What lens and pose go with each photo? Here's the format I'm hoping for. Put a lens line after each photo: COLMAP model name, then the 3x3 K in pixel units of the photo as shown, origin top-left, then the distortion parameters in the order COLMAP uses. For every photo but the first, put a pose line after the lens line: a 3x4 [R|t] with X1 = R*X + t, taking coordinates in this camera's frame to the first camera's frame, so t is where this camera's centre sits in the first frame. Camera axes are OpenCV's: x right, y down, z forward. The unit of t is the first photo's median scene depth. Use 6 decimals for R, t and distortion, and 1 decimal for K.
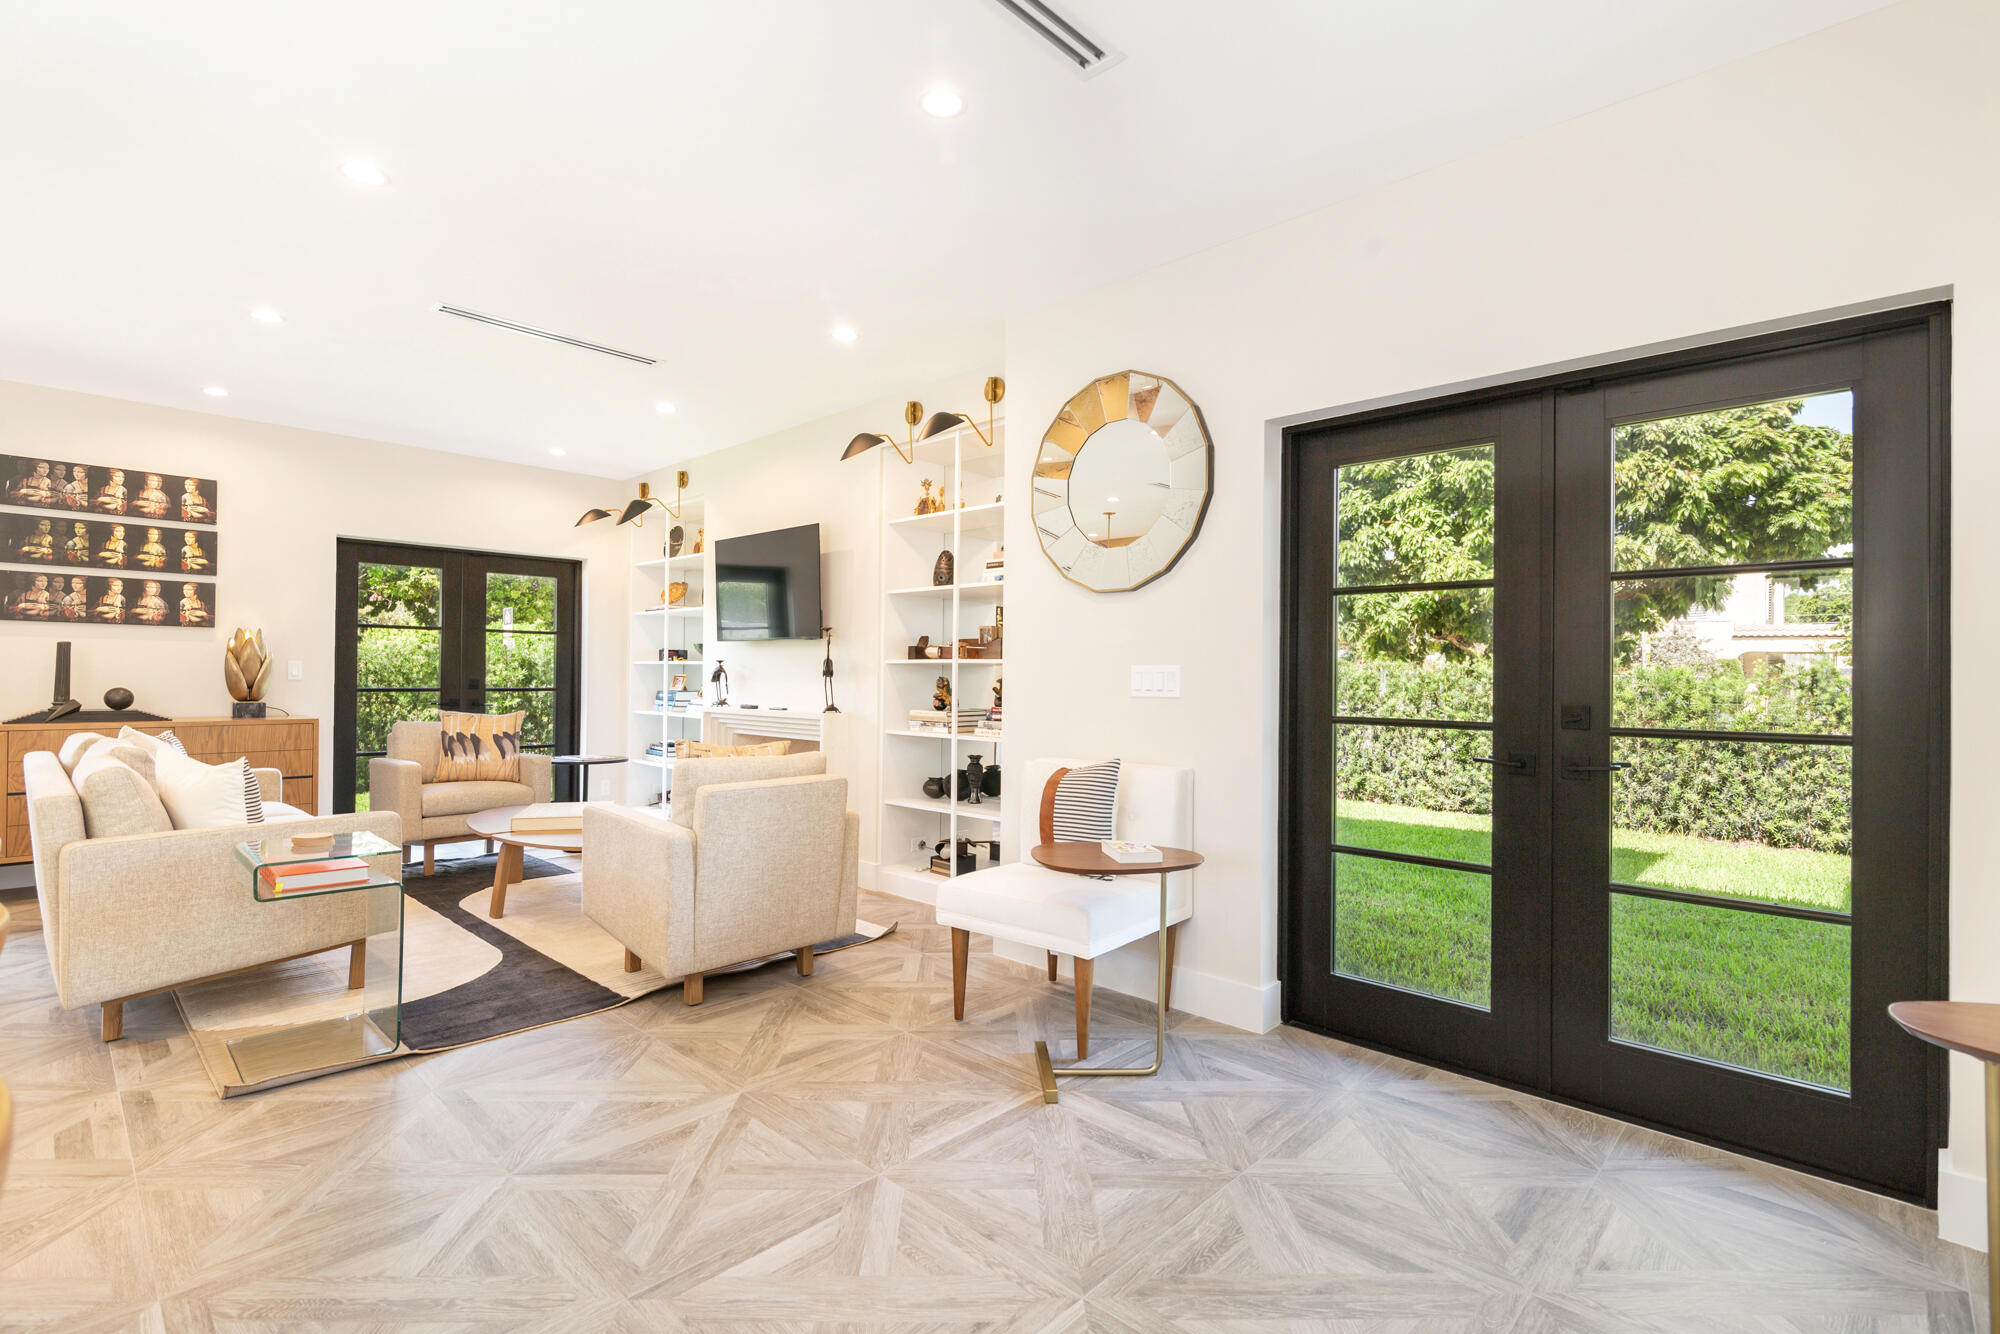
lens RADIAL K [[913.1, 0, 996.9], [0, 913.1, 670.9], [0, 0, 1]] dist [-0.000750, 0.000113]
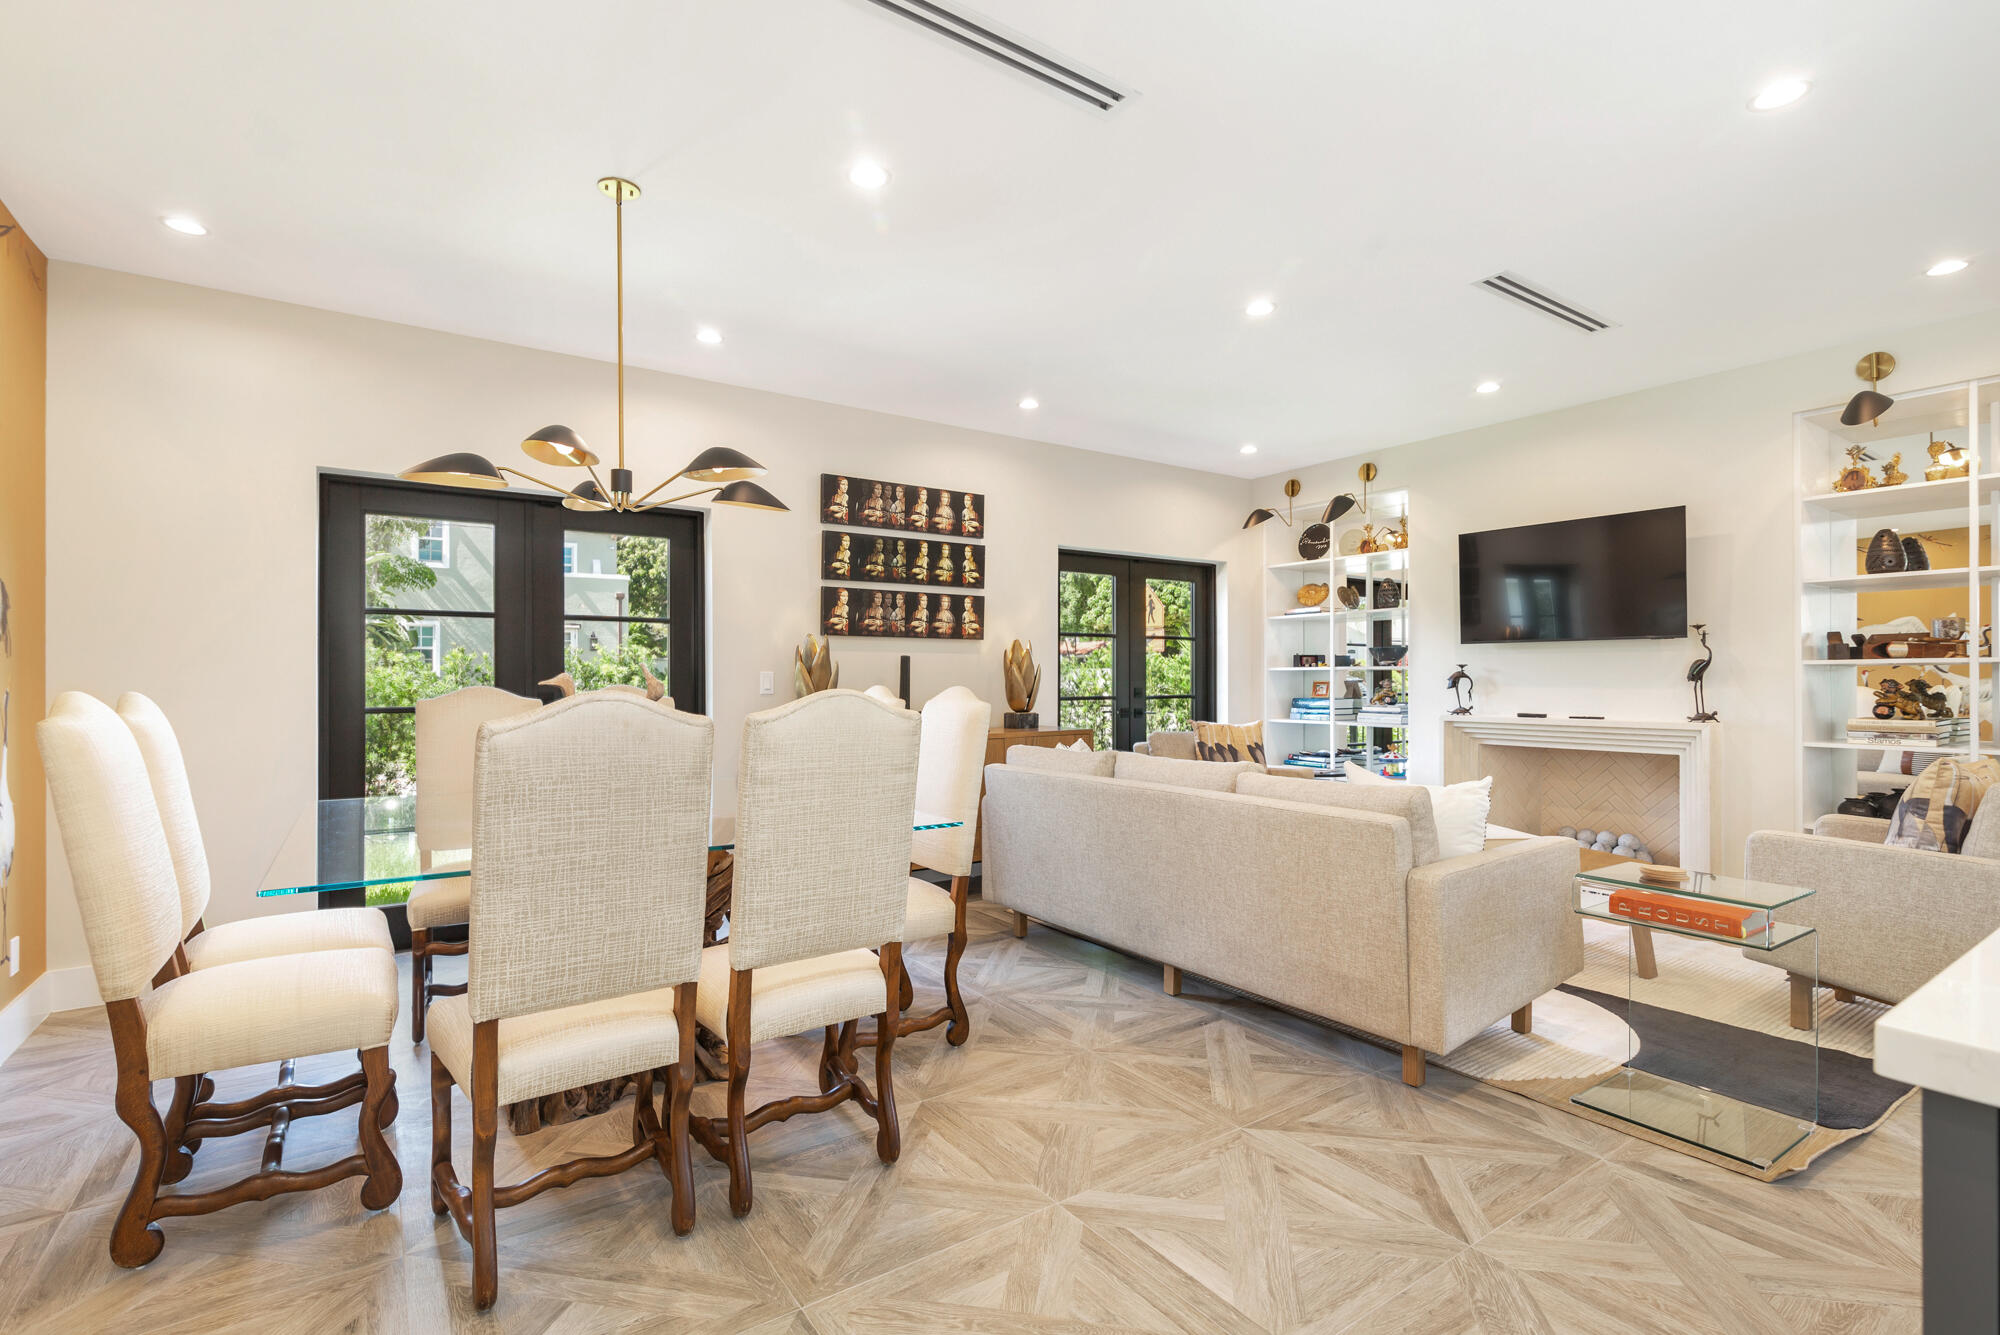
lens RADIAL K [[913.1, 0, 1008.4], [0, 913.1, 673.9], [0, 0, 1]] dist [-0.000750, 0.000113]
pose [[0.979406, -0.013468, -0.201451, -0.658873], [0.013168, 0.999909, -0.002825, -0.006516], [0.201471, 0.000114, 0.979495, 0.010263]]
